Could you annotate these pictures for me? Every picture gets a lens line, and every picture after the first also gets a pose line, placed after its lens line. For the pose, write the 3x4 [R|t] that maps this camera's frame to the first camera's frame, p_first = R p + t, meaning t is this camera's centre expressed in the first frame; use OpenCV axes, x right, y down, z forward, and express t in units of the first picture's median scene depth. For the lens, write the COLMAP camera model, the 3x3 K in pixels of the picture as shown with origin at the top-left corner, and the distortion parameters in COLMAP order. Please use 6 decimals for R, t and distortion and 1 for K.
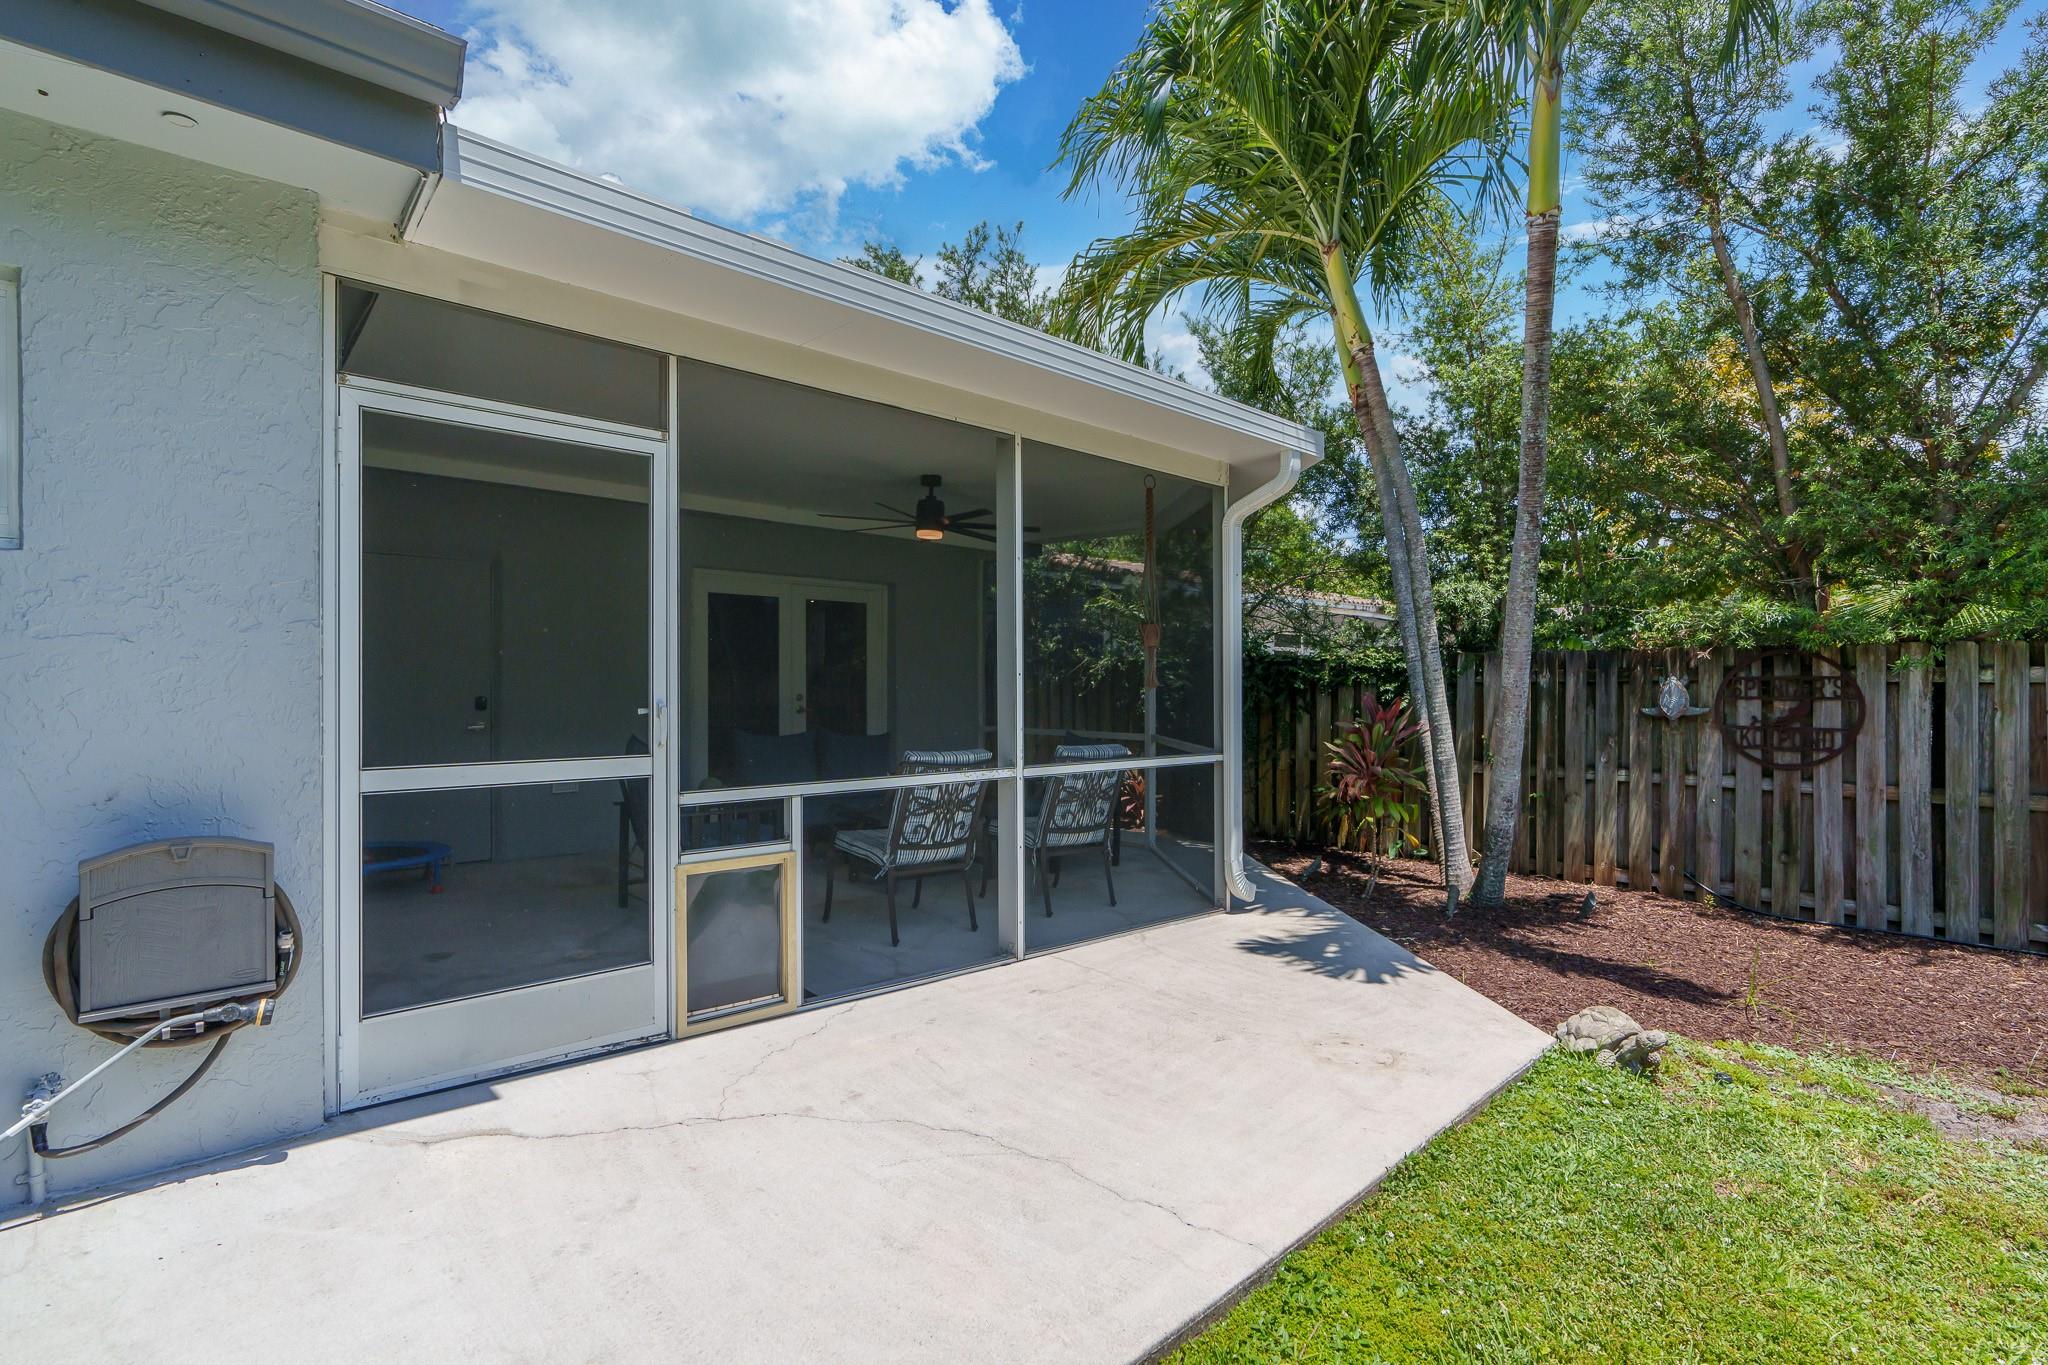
lens RADIAL K [[925.3, 0, 1024.0], [0, 925.3, 682.5], [0, 0, 1]] dist [-0.003982, 0.000500]
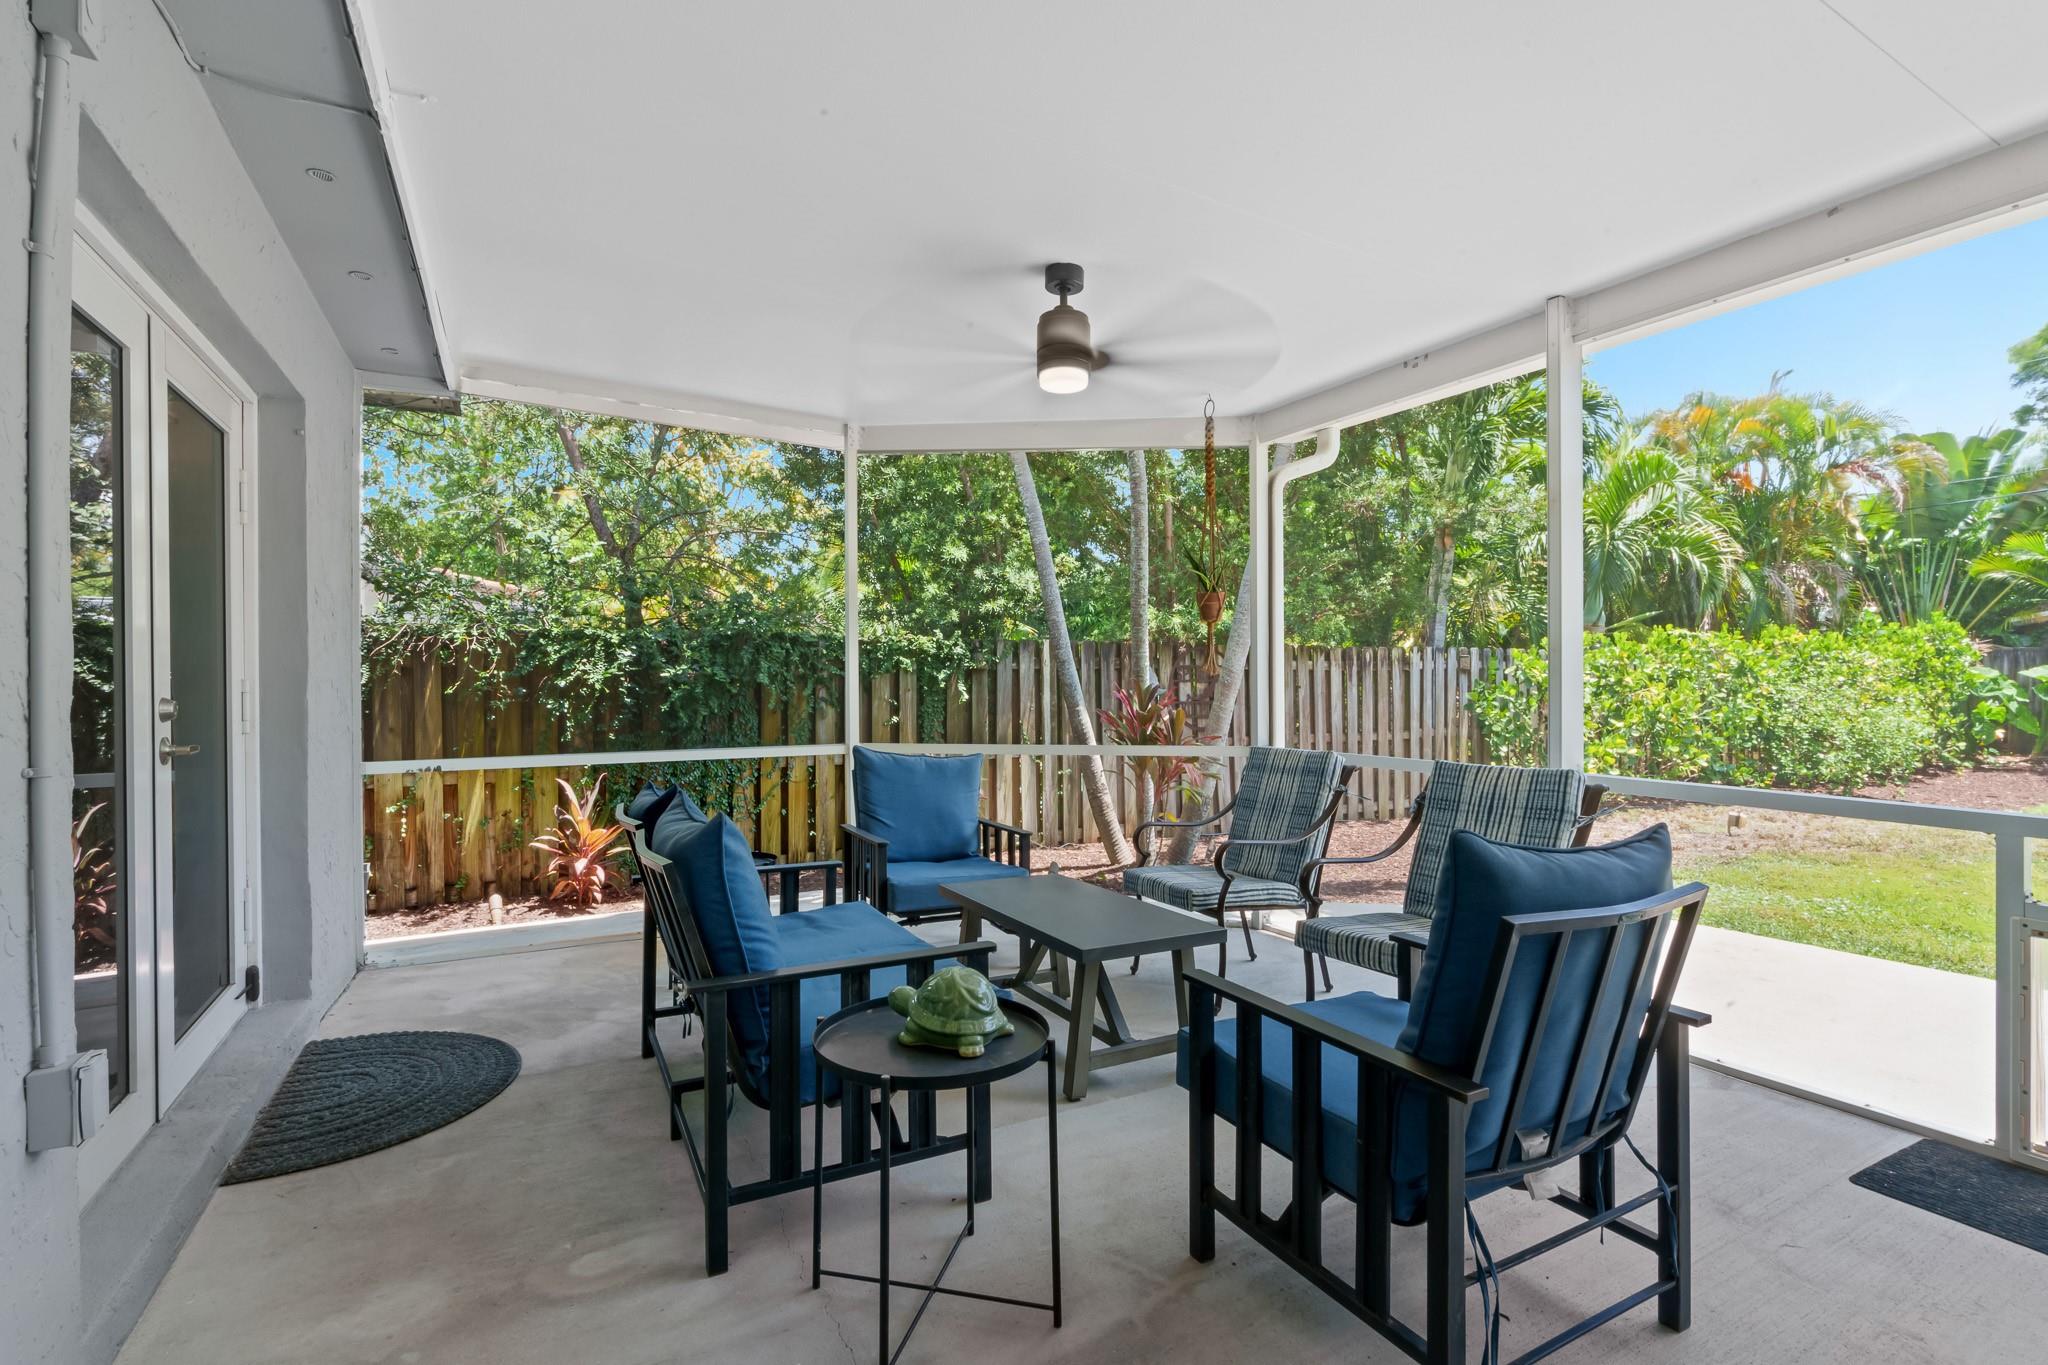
lens RADIAL K [[925.3, 0, 1024.0], [0, 925.3, 682.5], [0, 0, 1]] dist [-0.003982, 0.000500]
pose [[0.244963, -0.003321, 0.969527, -0.518537], [0.003435, 0.999991, 0.002557, 0.012670], [-0.969526, 0.002703, 0.244973, 0.768675]]
